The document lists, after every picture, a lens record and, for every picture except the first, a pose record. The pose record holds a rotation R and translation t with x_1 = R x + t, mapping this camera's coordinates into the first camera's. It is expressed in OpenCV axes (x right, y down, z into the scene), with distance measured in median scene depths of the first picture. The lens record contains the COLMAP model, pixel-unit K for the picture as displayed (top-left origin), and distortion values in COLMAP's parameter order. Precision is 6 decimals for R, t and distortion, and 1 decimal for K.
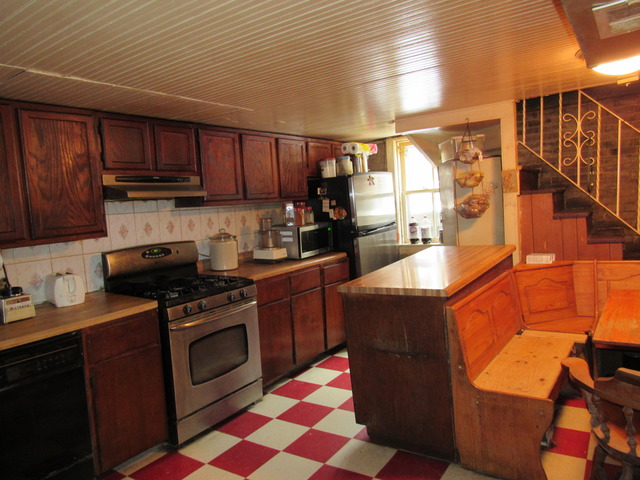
lens RADIAL K [[457.3, 0, 320.0], [0, 457.3, 240.0], [0, 0, 1]] dist [-0.024179, 0.004762]
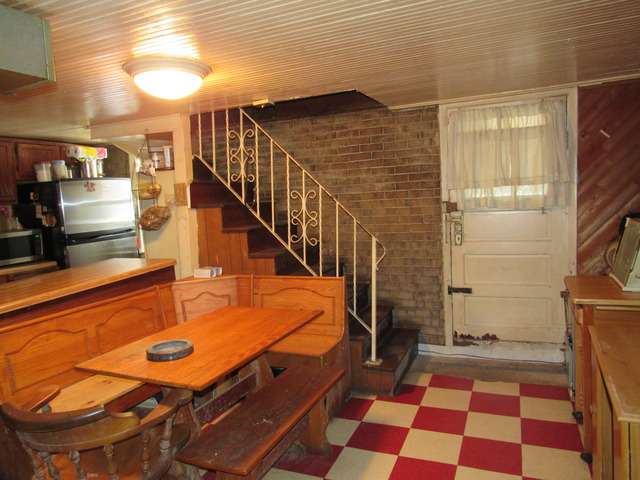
lens RADIAL K [[457.3, 0, 320.0], [0, 457.3, 240.0], [0, 0, 1]] dist [-0.024179, 0.004762]
pose [[0.982354, 0.009800, 0.186776, 0.435653], [-0.012863, 0.999802, 0.015193, -0.040104], [-0.186590, -0.017327, 0.982285, -0.036205]]
